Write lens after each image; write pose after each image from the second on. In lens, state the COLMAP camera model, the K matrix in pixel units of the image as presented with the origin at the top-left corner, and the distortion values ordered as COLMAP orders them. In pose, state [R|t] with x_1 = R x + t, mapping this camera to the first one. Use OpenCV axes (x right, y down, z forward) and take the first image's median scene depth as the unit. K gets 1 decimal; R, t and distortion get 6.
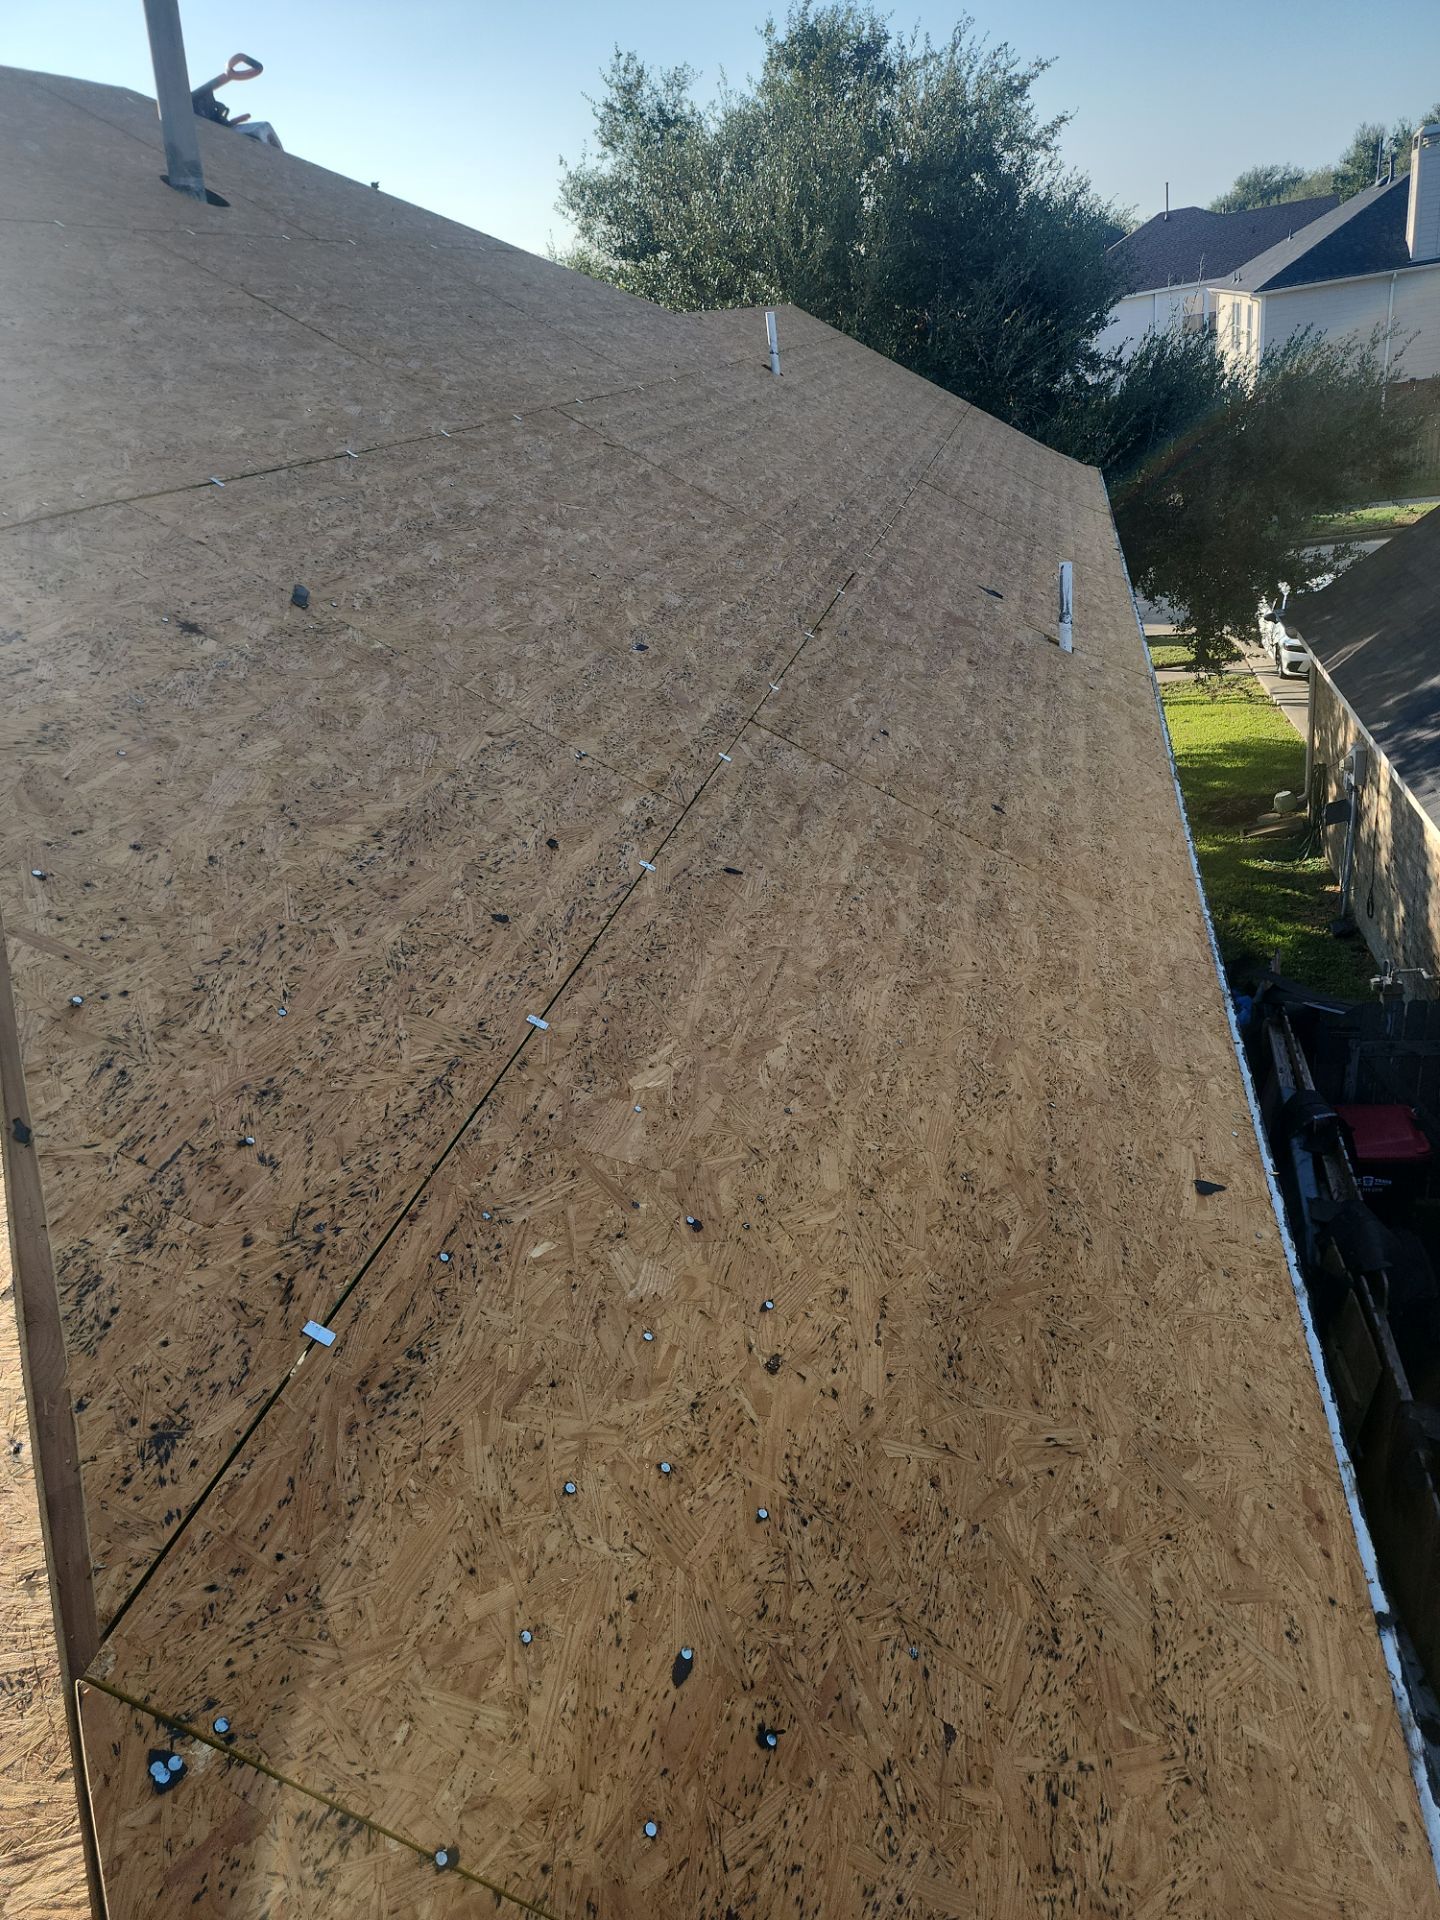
lens RADIAL K [[1265.6, 0, 723.4], [0, 1265.6, 970.0], [0, 0, 1]] dist [0.045639, -0.048152]
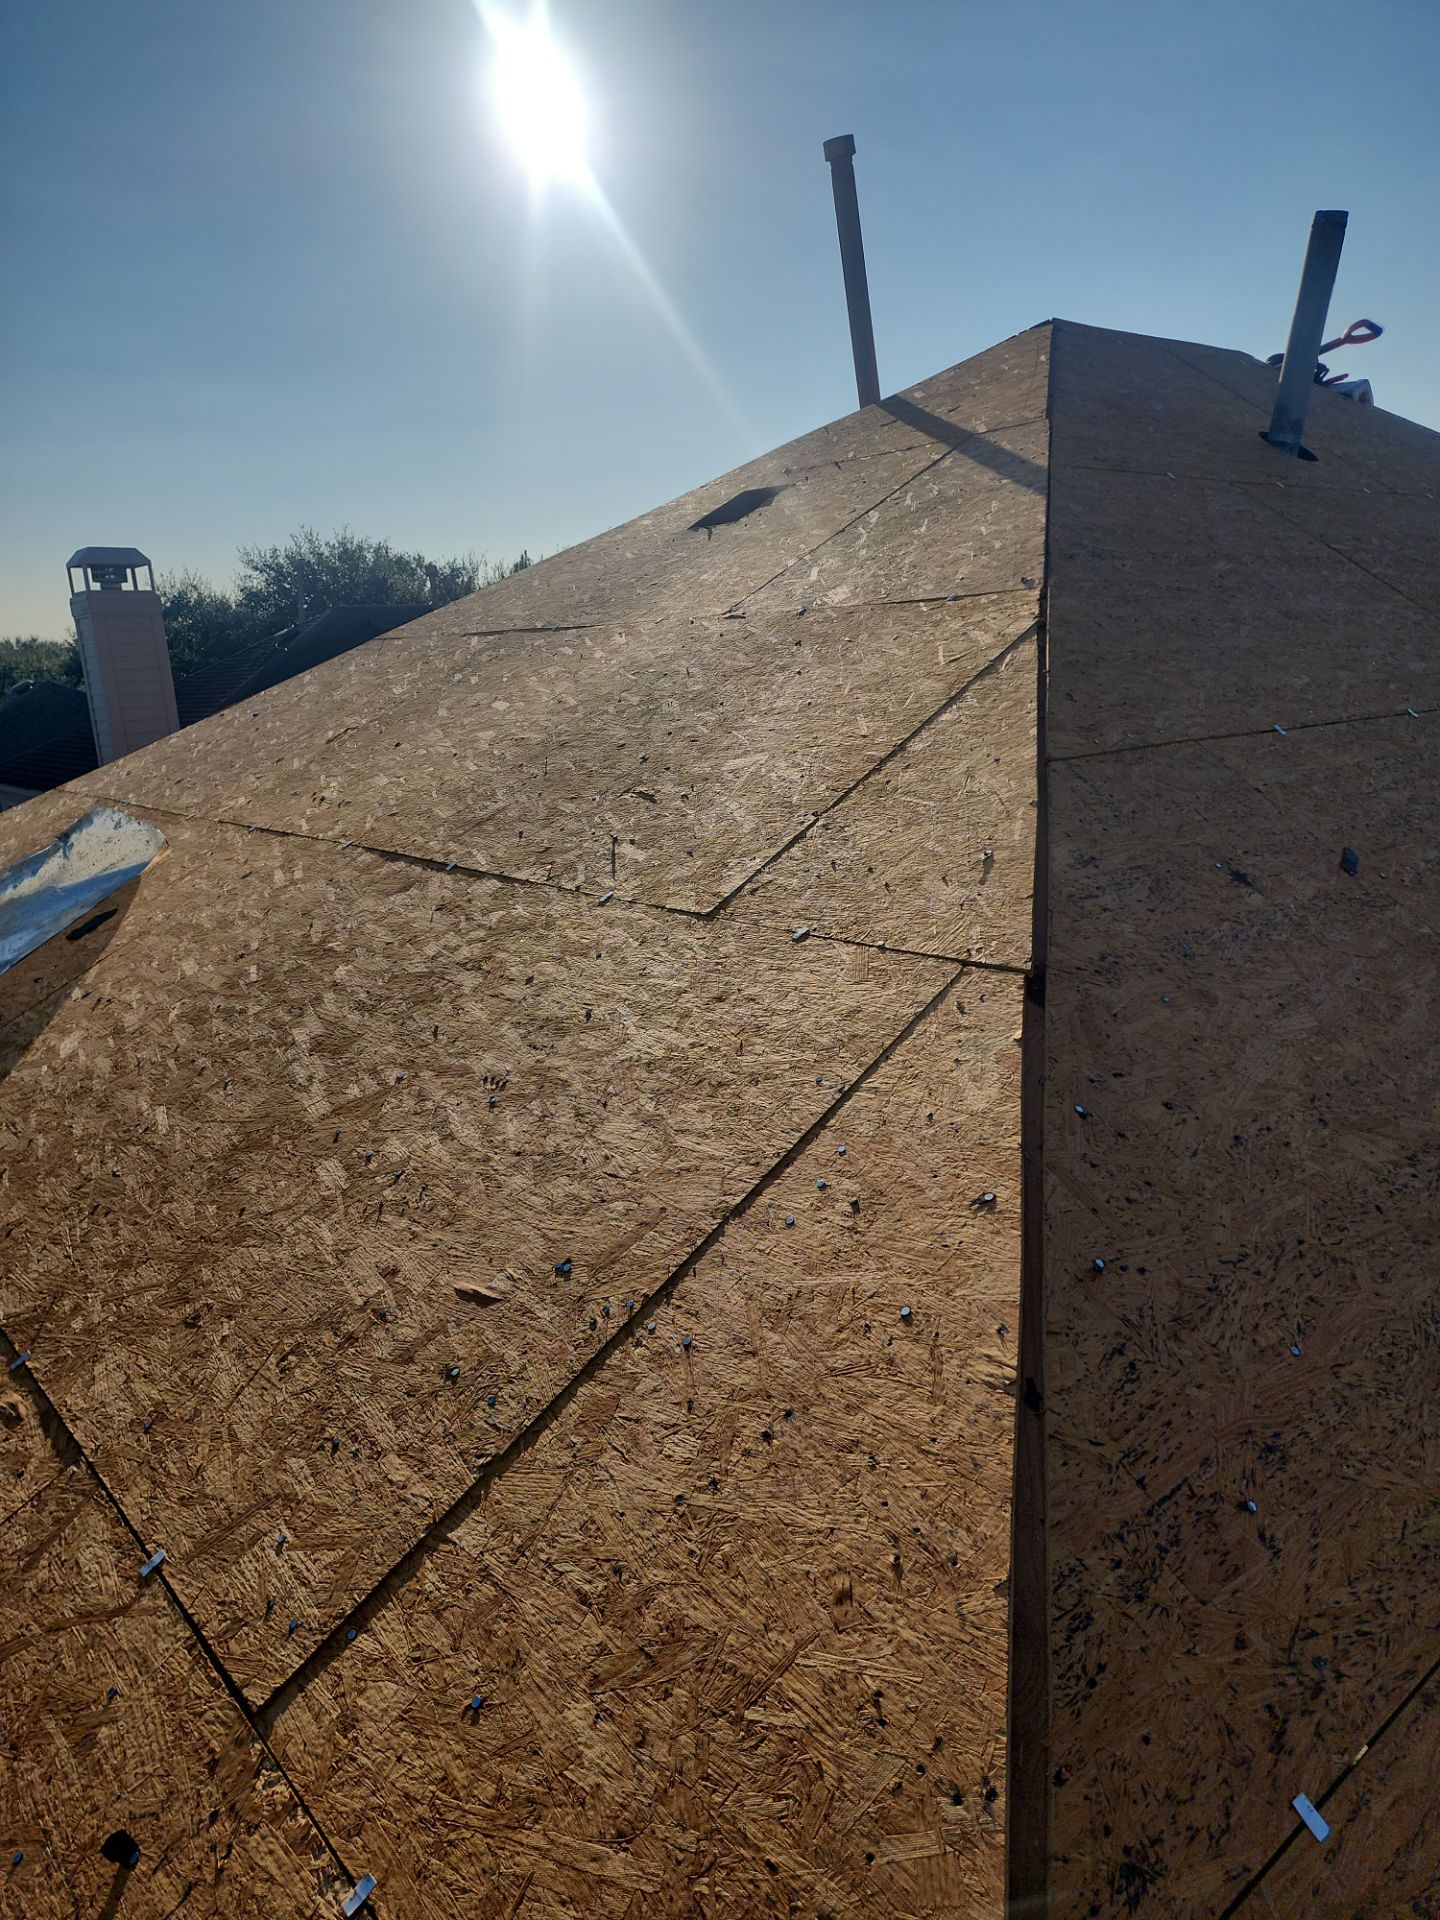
lens RADIAL K [[1265.6, 0, 723.4], [0, 1265.6, 970.0], [0, 0, 1]] dist [0.045639, -0.048152]
pose [[0.780974, 0.247420, -0.573466, -0.206087], [-0.331071, 0.942570, -0.044199, -0.041025], [0.529596, 0.224376, 0.818036, 0.028726]]
